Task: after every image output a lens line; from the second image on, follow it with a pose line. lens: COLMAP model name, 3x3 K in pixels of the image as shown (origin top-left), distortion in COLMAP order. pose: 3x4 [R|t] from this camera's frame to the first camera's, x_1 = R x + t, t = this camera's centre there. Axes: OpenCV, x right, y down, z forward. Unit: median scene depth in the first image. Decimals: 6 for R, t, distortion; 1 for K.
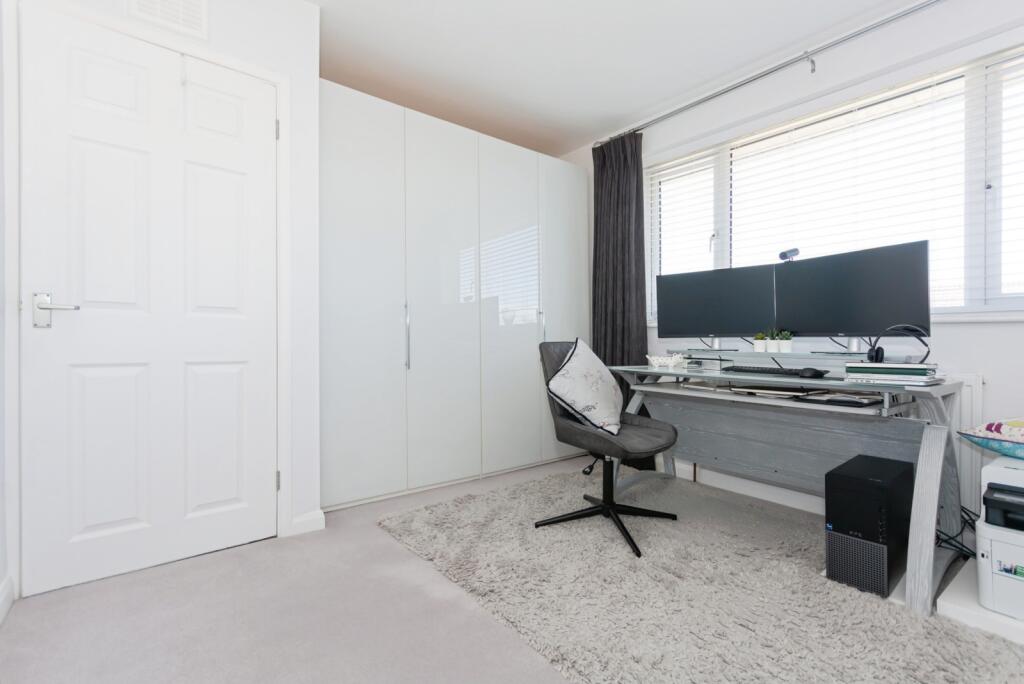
lens RADIAL K [[450.8, 0, 514.3], [0, 450.8, 336.8], [0, 0, 1]] dist [-0.012590, -0.000081]
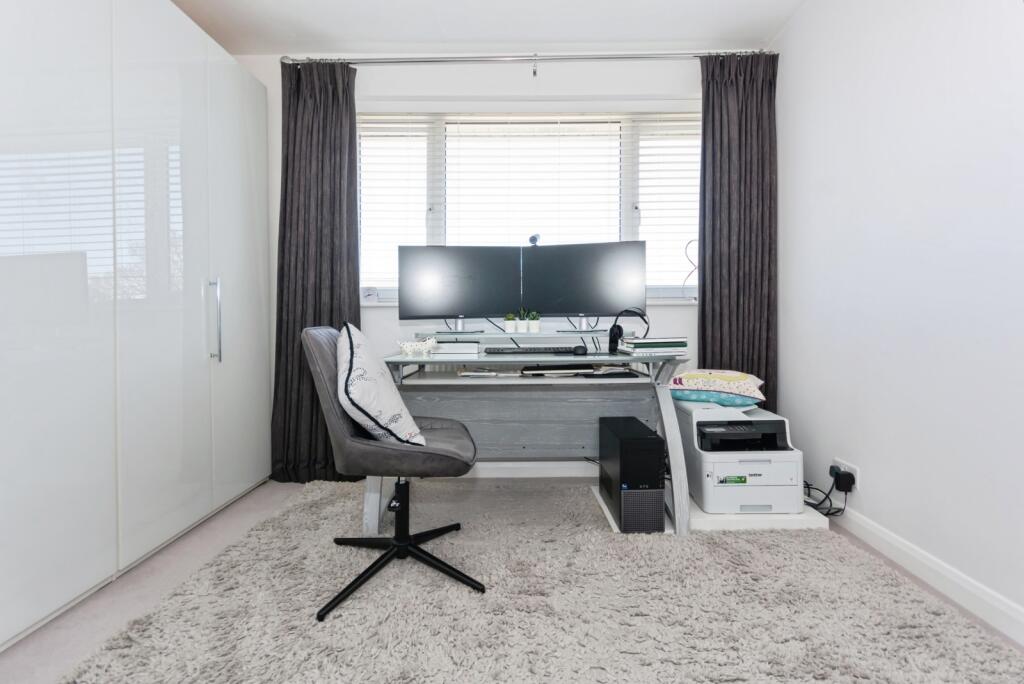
lens RADIAL K [[460.1, 0, 487.0], [0, 460.1, 318.5], [0, 0, 1]] dist [-0.012270, 0.000617]
pose [[0.628231, -0.007188, 0.777994, -0.295085], [0.008740, 0.999959, 0.002182, -0.000541], [-0.777978, 0.005428, 0.628268, 0.402265]]
